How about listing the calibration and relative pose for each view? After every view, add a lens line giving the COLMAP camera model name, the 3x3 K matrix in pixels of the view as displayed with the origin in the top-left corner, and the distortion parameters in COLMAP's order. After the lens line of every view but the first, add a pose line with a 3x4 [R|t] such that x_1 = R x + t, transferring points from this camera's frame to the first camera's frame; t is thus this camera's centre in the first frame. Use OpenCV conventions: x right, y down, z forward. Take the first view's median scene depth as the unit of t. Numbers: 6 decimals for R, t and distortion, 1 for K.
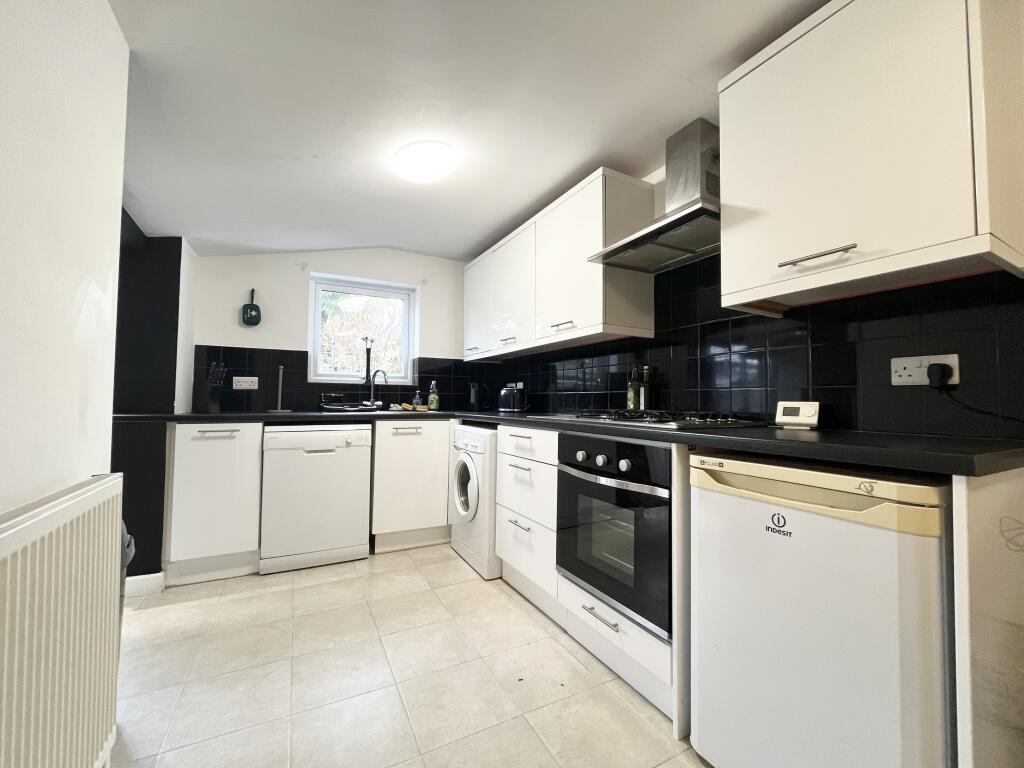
lens RADIAL K [[413.9, 0, 510.5], [0, 413.9, 384.4], [0, 0, 1]] dist [-0.002257, -0.000349]
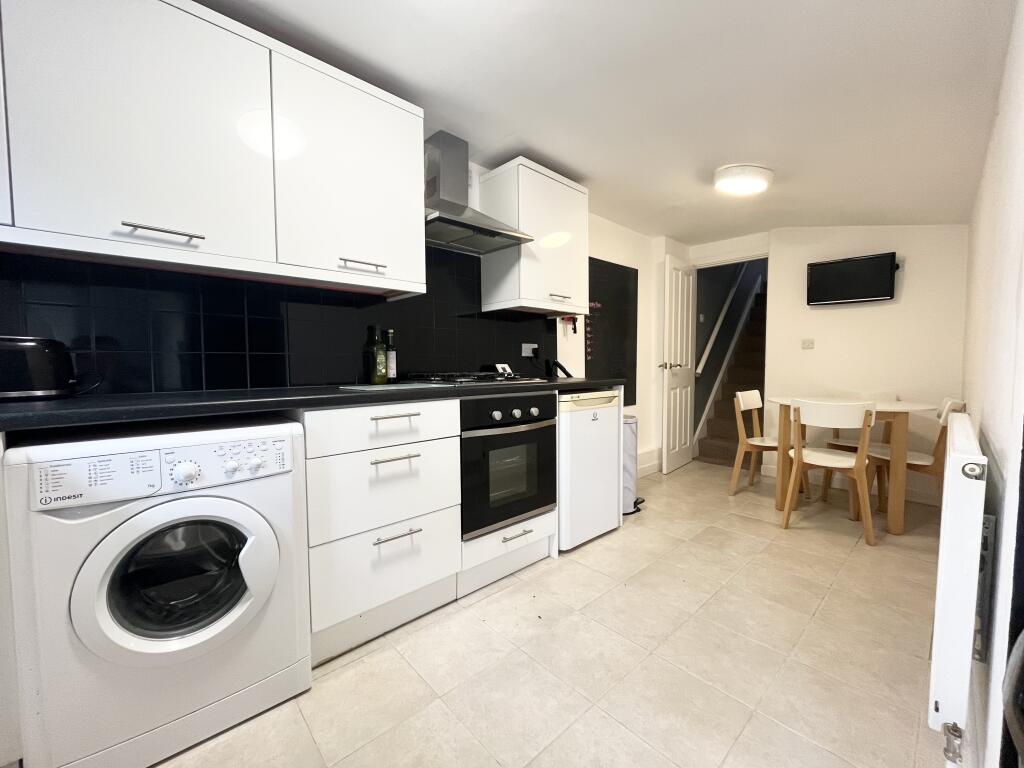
lens RADIAL K [[413.9, 0, 510.5], [0, 413.9, 384.4], [0, 0, 1]] dist [-0.002257, -0.000349]
pose [[-0.253757, -0.057334, 0.965567, -0.826019], [-0.037006, 0.998086, 0.049540, 0.031073], [-0.966560, -0.023161, -0.255394, 1.142521]]
